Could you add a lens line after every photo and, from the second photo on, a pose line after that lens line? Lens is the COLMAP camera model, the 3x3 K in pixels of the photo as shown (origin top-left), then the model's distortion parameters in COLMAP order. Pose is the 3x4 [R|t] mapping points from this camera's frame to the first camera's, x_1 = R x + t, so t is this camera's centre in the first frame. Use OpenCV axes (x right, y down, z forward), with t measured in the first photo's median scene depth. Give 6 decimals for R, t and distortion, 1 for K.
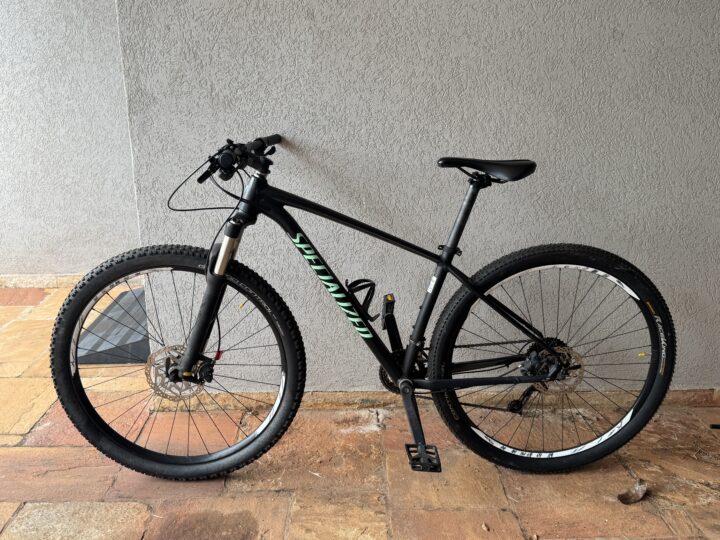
lens RADIAL K [[659.0, 0, 360.0], [0, 659.0, 270.0], [0, 0, 1]] dist [0.162668, -0.404753]
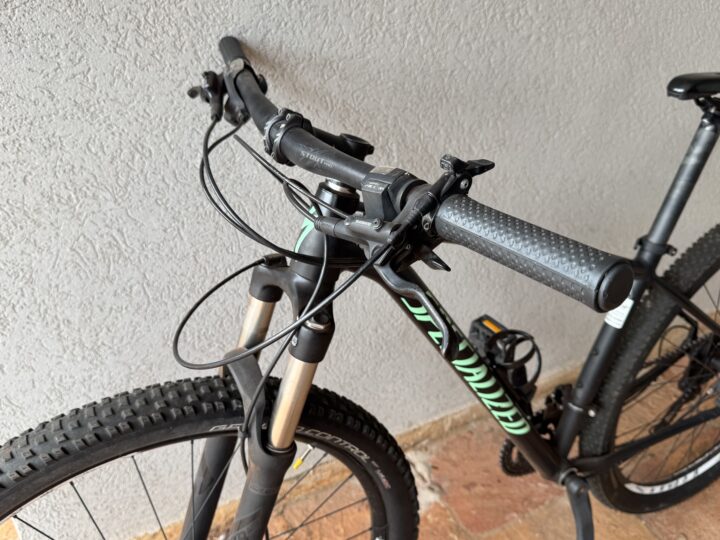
lens RADIAL K [[659.0, 0, 360.0], [0, 659.0, 270.0], [0, 0, 1]] dist [0.162668, -0.404753]
pose [[0.893259, -0.229630, 0.386470, -0.260393], [0.125447, 0.952872, 0.276222, -0.172665], [-0.431685, -0.198256, 0.879967, 0.557044]]
